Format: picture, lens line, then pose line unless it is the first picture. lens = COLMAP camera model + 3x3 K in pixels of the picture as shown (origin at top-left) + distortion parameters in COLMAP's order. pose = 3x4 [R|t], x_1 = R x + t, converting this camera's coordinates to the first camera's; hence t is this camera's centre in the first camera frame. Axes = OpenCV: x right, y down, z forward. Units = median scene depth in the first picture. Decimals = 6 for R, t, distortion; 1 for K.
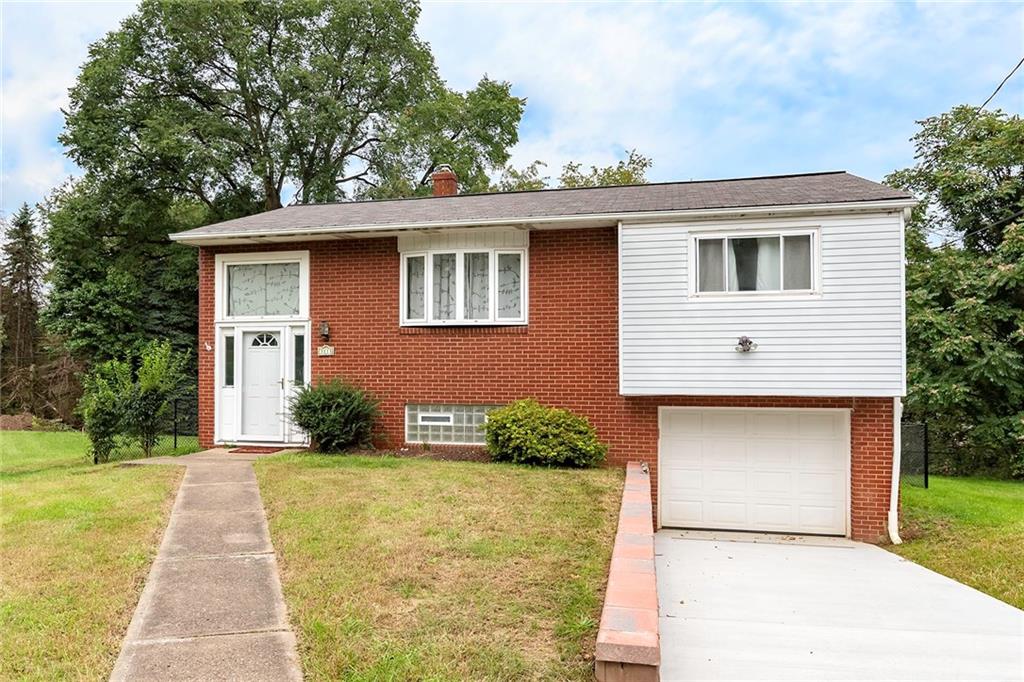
lens RADIAL K [[635.0, 0, 514.1], [0, 635.0, 341.7], [0, 0, 1]] dist [0.000943, 0.002130]
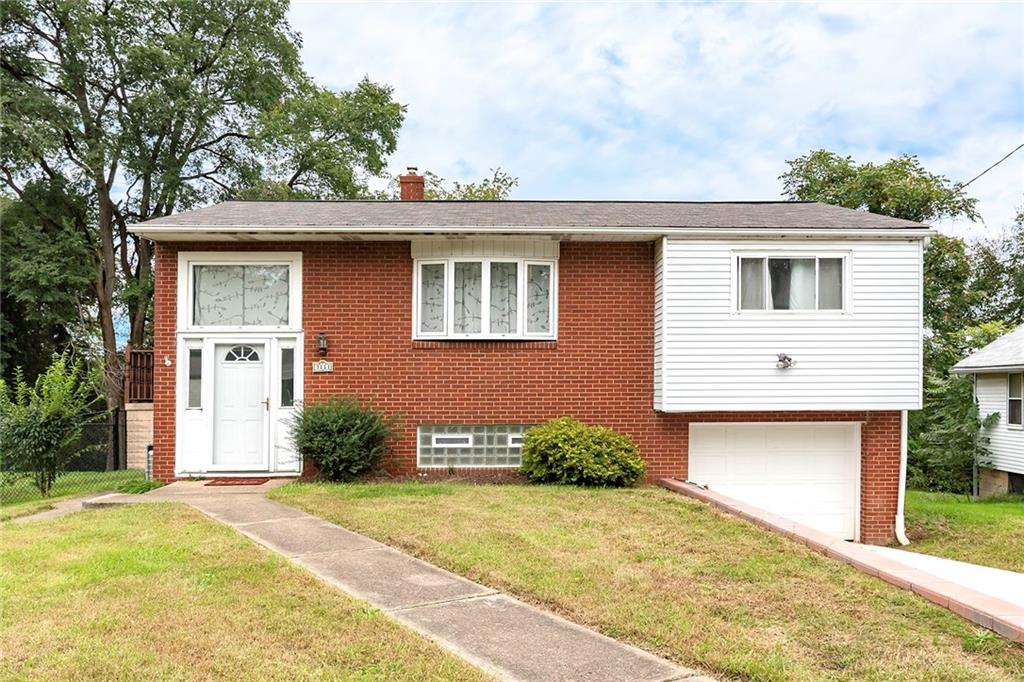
lens RADIAL K [[651.0, 0, 481.0], [0, 651.0, 367.7], [0, 0, 1]] dist [0.001320, -0.000935]
pose [[0.972315, 0.004075, 0.233636, -0.314321], [-0.005919, 0.999957, 0.007191, 0.008749], [-0.233597, -0.008375, 0.972297, 0.071722]]
